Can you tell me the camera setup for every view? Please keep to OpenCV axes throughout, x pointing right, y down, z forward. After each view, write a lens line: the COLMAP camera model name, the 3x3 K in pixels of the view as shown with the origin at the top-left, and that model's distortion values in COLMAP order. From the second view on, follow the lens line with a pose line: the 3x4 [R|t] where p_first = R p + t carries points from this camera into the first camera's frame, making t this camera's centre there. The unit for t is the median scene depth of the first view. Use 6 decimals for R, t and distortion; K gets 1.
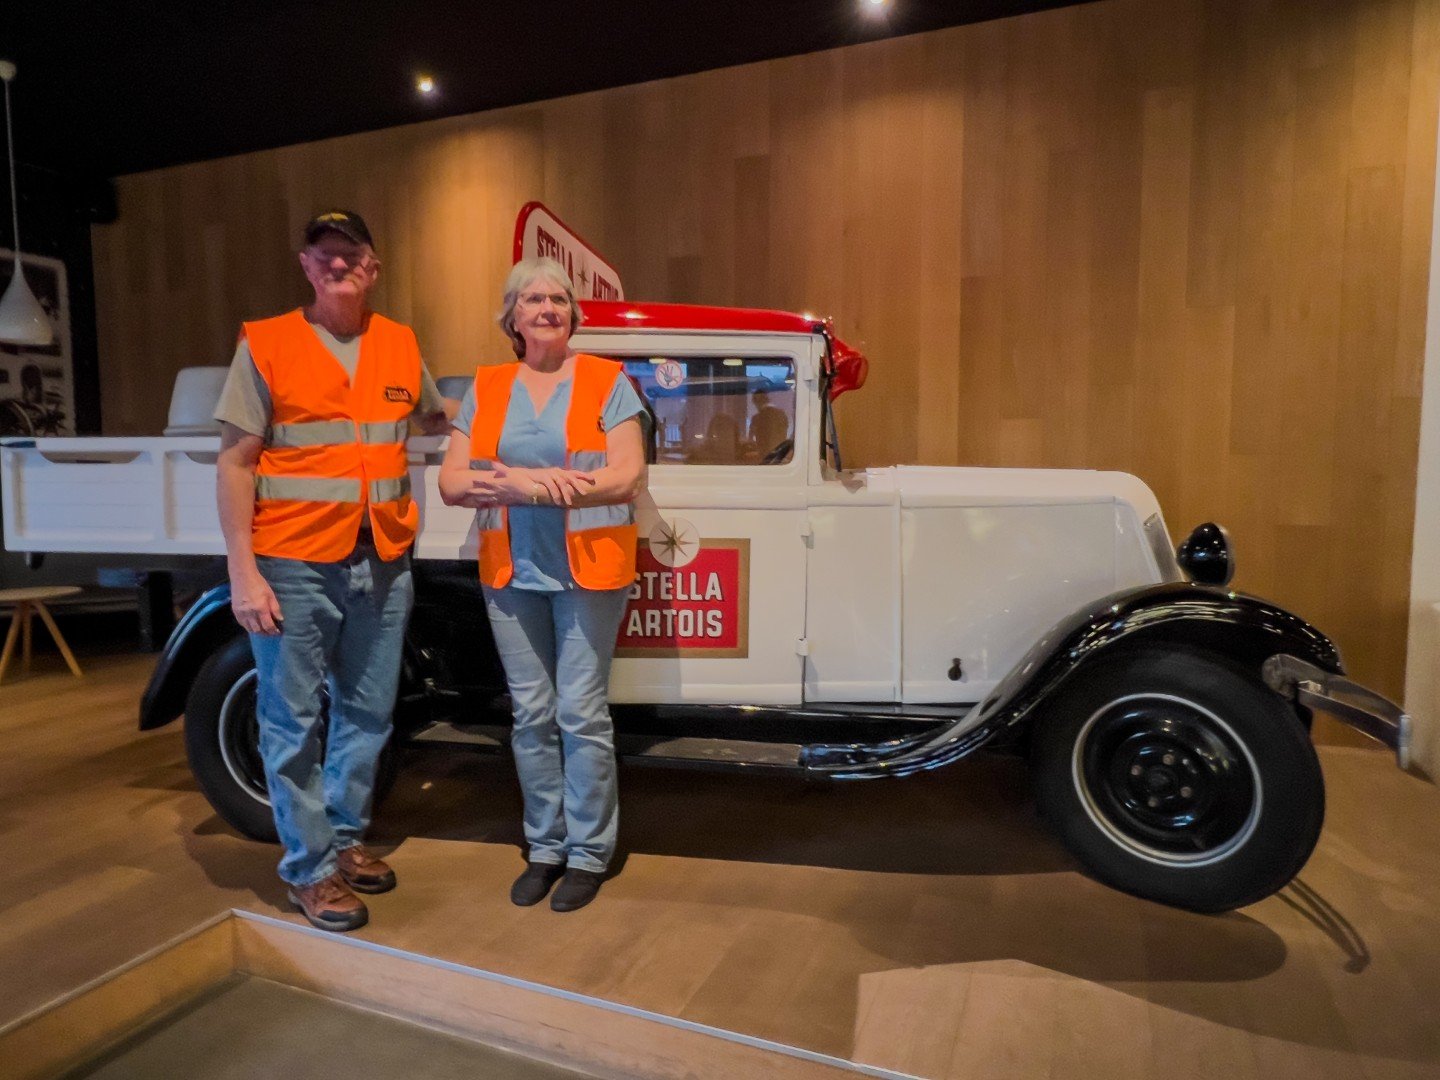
lens RADIAL K [[931.0, 0, 716.6], [0, 931.0, 535.9], [0, 0, 1]] dist [0.007930, -0.005290]
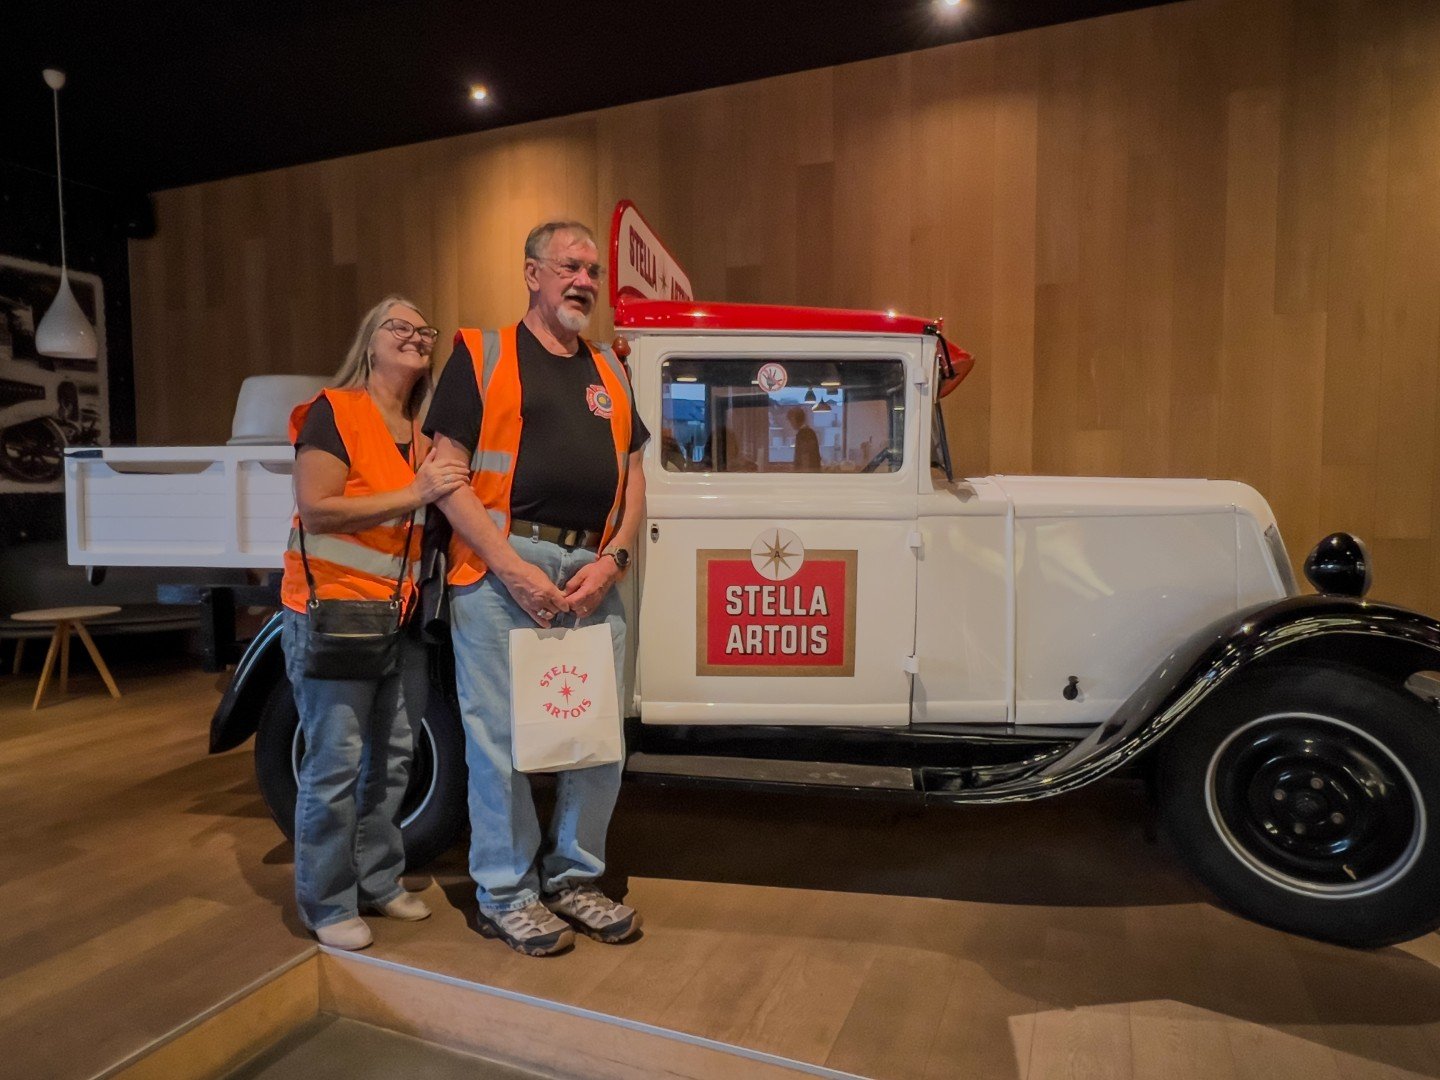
lens RADIAL K [[931.0, 0, 723.4], [0, 931.0, 539.7], [0, 0, 1]] dist [0.007930, -0.005290]
pose [[0.999996, -0.001899, -0.002039, -0.097255], [0.001859, 0.999812, -0.019303, 0.010321], [0.002075, 0.019299, 0.999812, 0.049162]]
